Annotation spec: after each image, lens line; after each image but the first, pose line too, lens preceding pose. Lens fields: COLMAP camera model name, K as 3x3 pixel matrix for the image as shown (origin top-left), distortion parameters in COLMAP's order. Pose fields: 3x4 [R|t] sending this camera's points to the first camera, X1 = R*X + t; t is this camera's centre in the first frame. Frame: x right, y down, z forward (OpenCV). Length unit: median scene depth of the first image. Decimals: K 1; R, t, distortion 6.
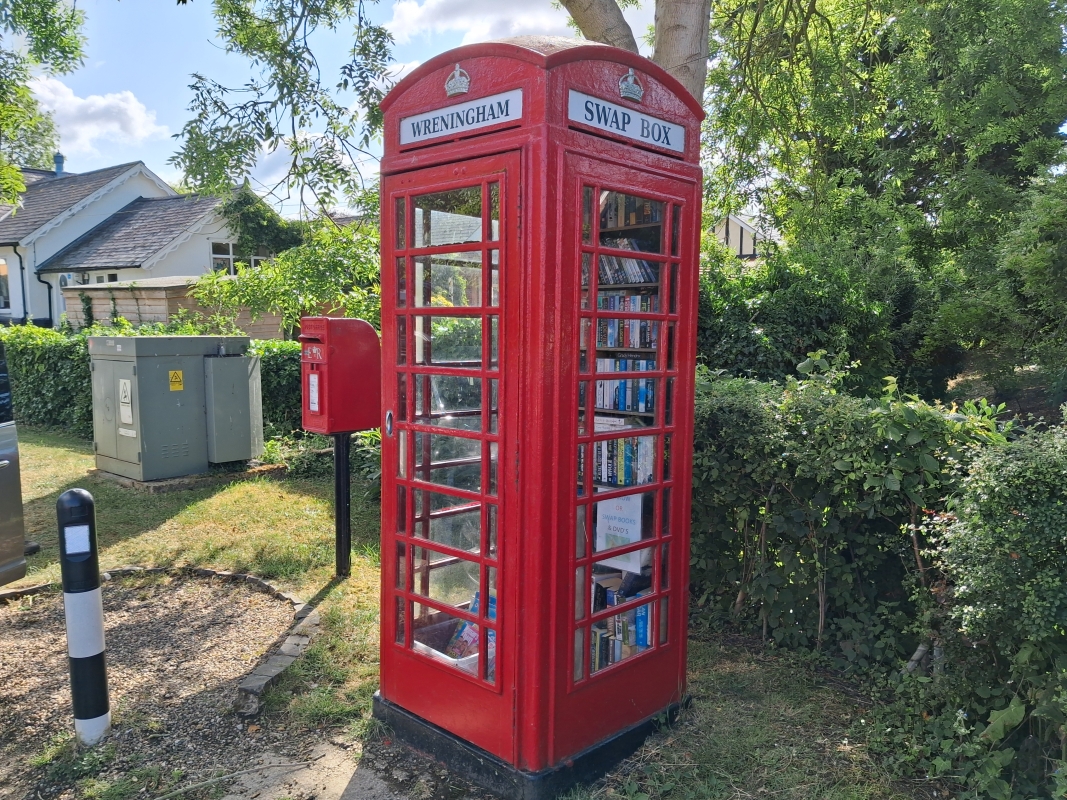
lens RADIAL K [[838.3, 0, 556.9], [0, 838.3, 399.5], [0, 0, 1]] dist [0.005689, 0.001864]
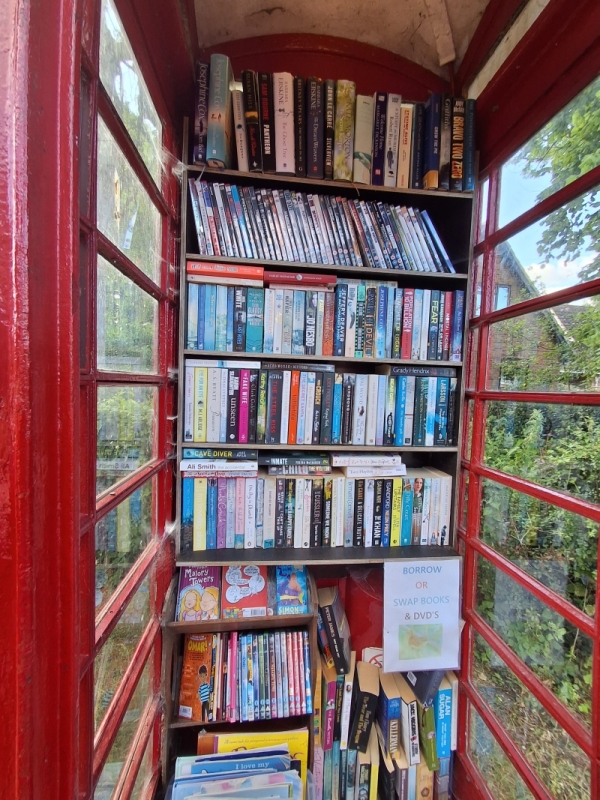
lens RADIAL K [[368.7, 0, 300.0], [0, 368.7, 400.0], [0, 0, 1]] dist [-0.001240, -0.000085]
pose [[0.653115, -0.030311, 0.756652, -0.190401], [0.039395, 0.999206, 0.006024, -0.027854], [-0.756233, 0.025874, 0.653791, 0.738982]]
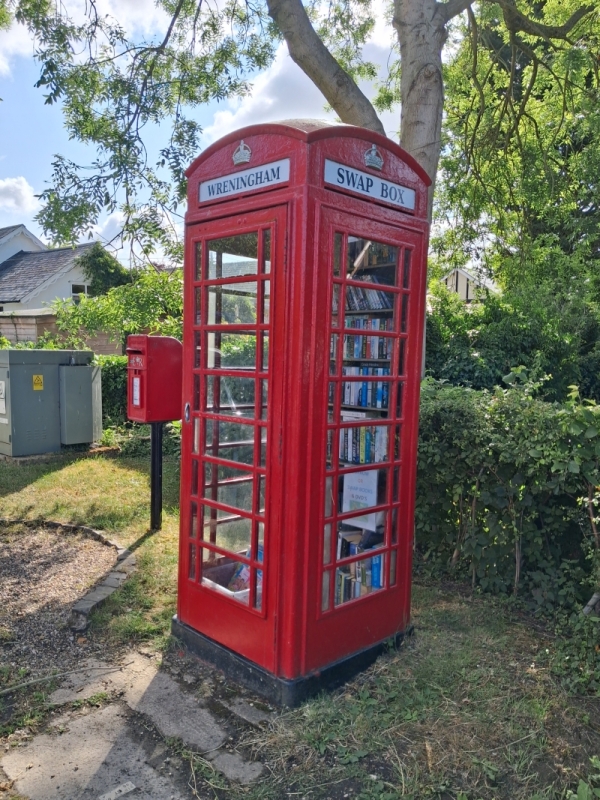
lens RADIAL K [[628.5, 0, 300.0], [0, 628.5, 400.0], [0, 0, 1]] dist [0.005689, 0.001864]
pose [[0.999077, 0.018250, -0.038878, 0.013481], [-0.018549, 0.999801, -0.007339, 0.010492], [0.038737, 0.008053, 0.999217, 0.011671]]
